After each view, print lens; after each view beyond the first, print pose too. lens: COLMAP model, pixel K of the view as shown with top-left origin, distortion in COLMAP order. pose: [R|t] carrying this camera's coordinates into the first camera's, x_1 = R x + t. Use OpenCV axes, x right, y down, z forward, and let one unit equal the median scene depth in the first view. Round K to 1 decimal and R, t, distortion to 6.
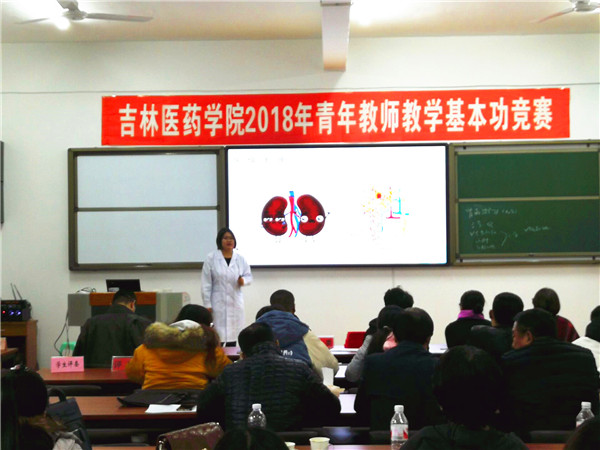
lens RADIAL K [[1044.5, 0, 281.0], [0, 1044.5, 239.7], [0, 0, 1]] dist [0.112738, 0.000000]
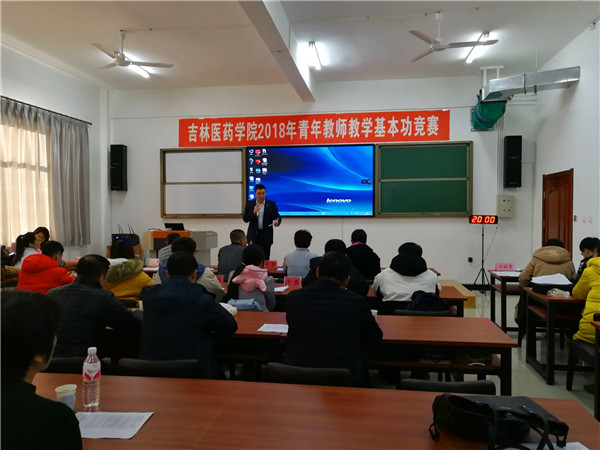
lens RADIAL K [[491.6, 0, 299.1], [0, 491.6, 231.2], [0, 0, 1]] dist [0.005234, 0.033751]
pose [[0.992506, 0.013300, -0.121469, 0.134905], [-0.006613, 0.998448, 0.055291, 0.004862], [0.122016, -0.054073, 0.991054, 0.194739]]
